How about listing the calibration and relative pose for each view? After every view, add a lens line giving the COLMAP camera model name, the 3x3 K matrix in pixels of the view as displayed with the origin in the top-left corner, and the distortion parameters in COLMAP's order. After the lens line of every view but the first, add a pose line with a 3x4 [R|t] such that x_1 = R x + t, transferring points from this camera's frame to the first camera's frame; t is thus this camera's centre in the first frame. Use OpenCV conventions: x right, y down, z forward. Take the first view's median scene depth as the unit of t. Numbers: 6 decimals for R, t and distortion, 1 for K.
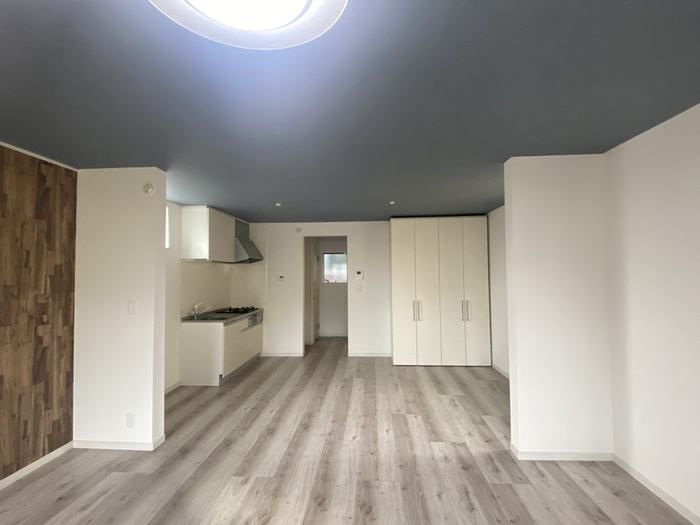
lens RADIAL K [[356.5, 0, 349.4], [0, 356.5, 257.8], [0, 0, 1]] dist [0.019025, -0.021457]
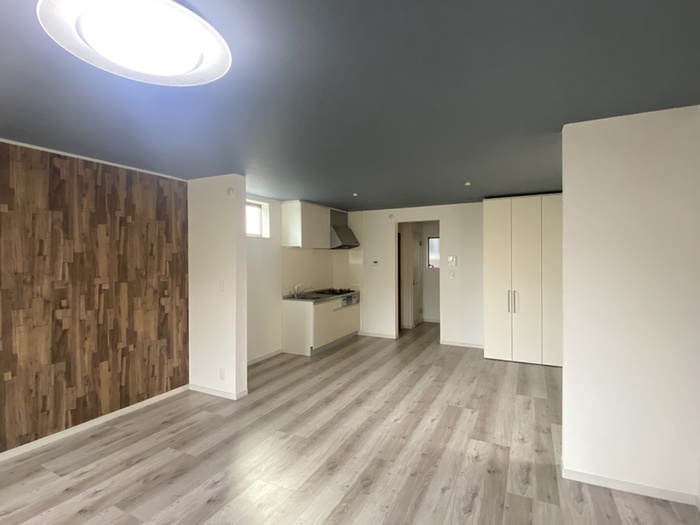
lens RADIAL K [[356.5, 0, 348.2], [0, 356.5, 257.4], [0, 0, 1]] dist [0.019025, -0.021457]
pose [[0.918207, 0.004570, -0.396074, 0.281137], [0.014527, 0.998872, 0.045202, -0.014779], [0.395834, -0.047258, 0.917105, 0.018402]]
